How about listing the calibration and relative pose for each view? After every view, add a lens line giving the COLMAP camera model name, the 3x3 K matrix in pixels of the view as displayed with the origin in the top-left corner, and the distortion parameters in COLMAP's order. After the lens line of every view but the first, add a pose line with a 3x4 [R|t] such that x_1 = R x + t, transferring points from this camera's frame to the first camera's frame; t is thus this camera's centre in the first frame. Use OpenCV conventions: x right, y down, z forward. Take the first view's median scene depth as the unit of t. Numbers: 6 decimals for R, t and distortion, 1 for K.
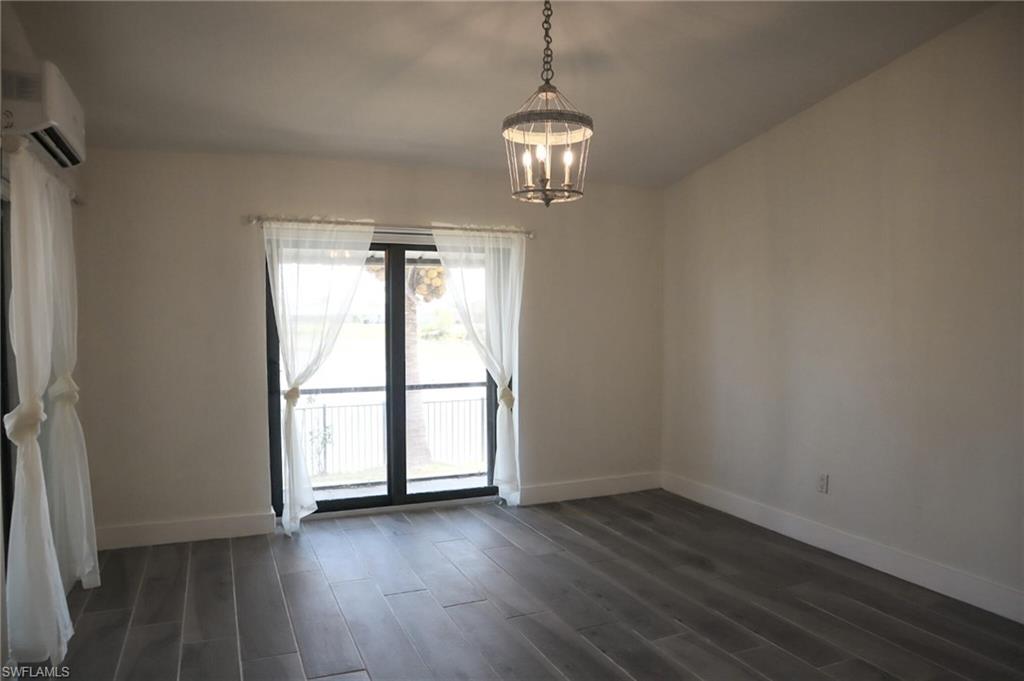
lens RADIAL K [[702.3, 0, 510.7], [0, 702.3, 349.7], [0, 0, 1]] dist [-0.129982, 0.076823]
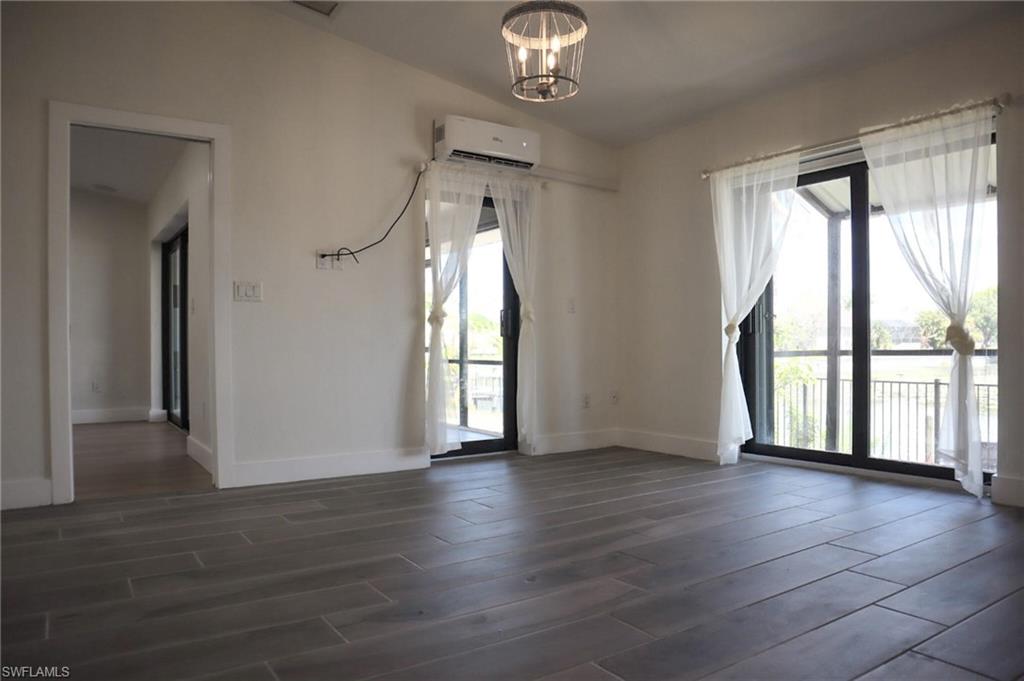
lens RADIAL K [[702.3, 0, 510.7], [0, 702.3, 349.7], [0, 0, 1]] dist [-0.129982, 0.076823]
pose [[0.175344, 0.009230, -0.984464, 0.594767], [-0.035429, 0.999368, 0.003059, 0.091882], [0.983869, 0.034342, 0.175561, 0.433762]]
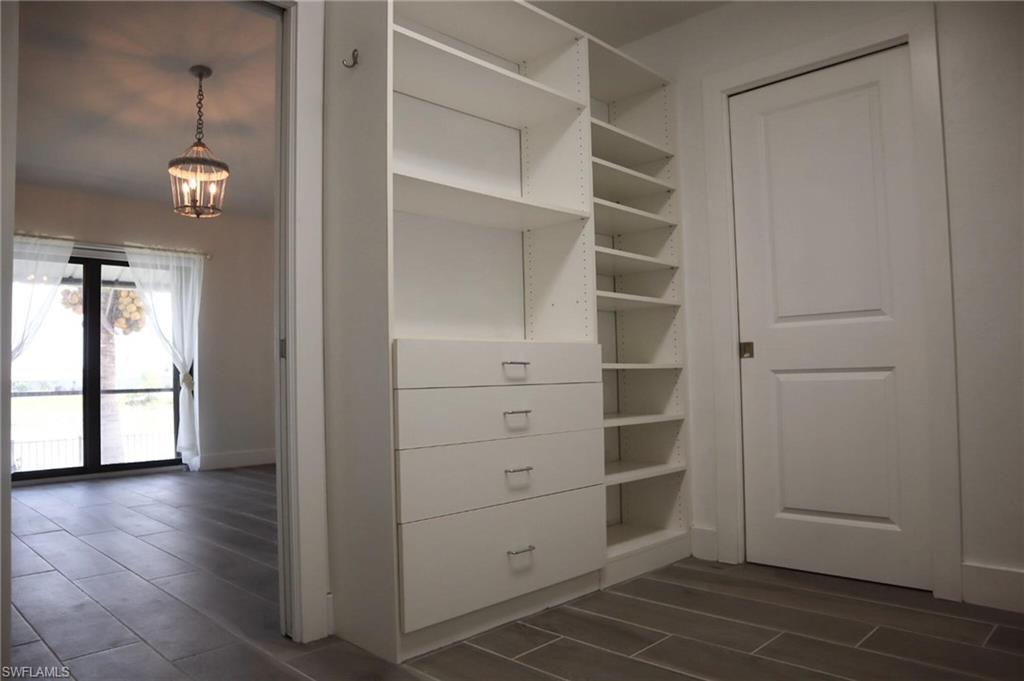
lens RADIAL K [[702.3, 0, 510.7], [0, 702.3, 349.7], [0, 0, 1]] dist [-0.129982, 0.076823]
pose [[0.925239, -0.006376, 0.379331, 0.065991], [0.040466, 0.995813, -0.081964, 0.136360], [-0.377220, 0.091186, 0.921624, -0.365978]]
